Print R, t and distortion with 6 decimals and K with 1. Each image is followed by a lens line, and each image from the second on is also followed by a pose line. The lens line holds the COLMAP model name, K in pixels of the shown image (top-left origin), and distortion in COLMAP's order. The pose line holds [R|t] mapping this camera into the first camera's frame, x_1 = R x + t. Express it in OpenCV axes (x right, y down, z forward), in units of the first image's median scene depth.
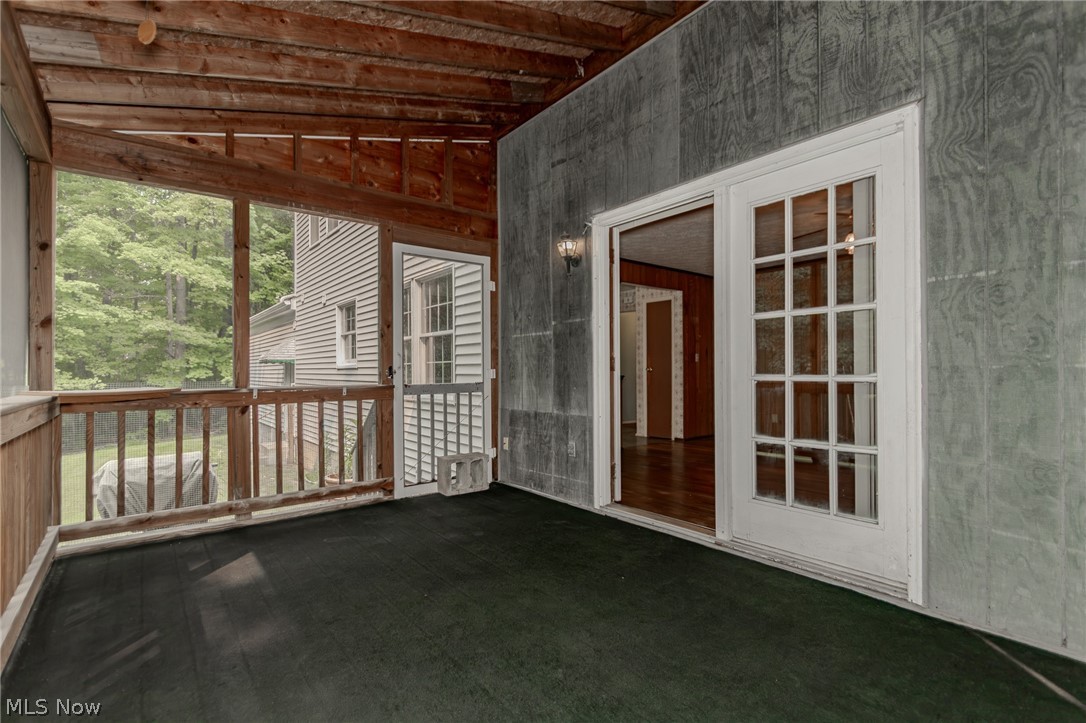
lens RADIAL K [[500.8, 0, 538.7], [0, 500.8, 366.7], [0, 0, 1]] dist [0.008163, -0.007414]
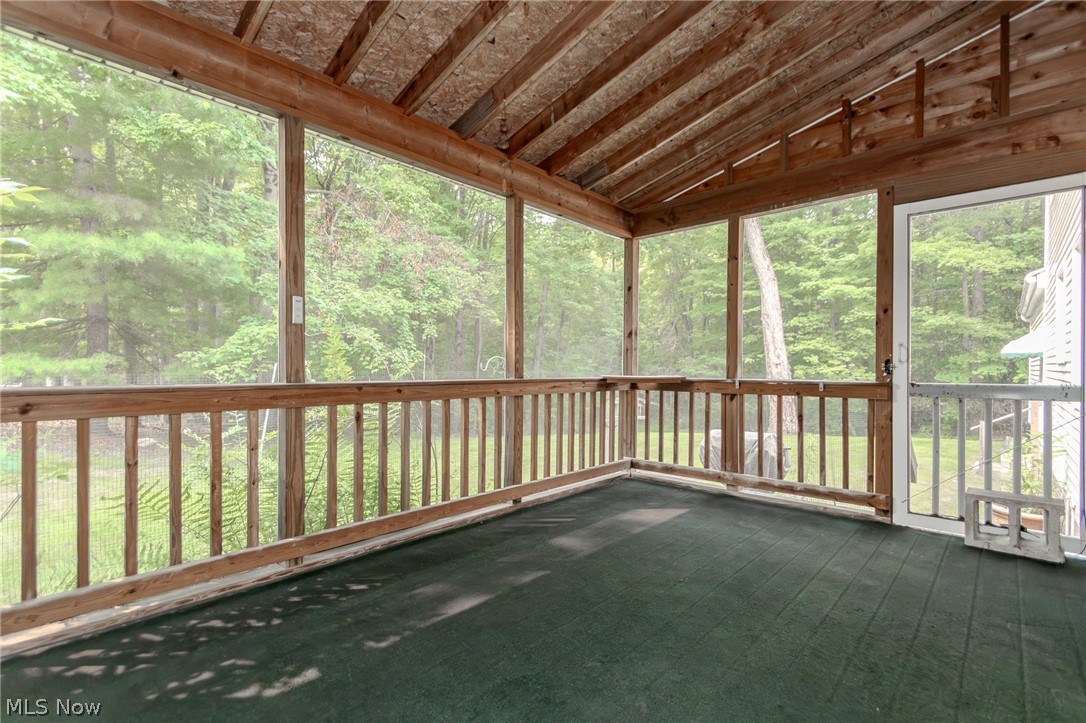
lens RADIAL K [[500.8, 0, 539.1], [0, 500.8, 362.4], [0, 0, 1]] dist [0.008163, -0.007414]
pose [[0.157052, -0.000194, -0.987590, 0.437369], [0.000619, 1.000000, -0.000098, 0.003599], [0.987590, -0.000596, 0.157052, 0.318031]]
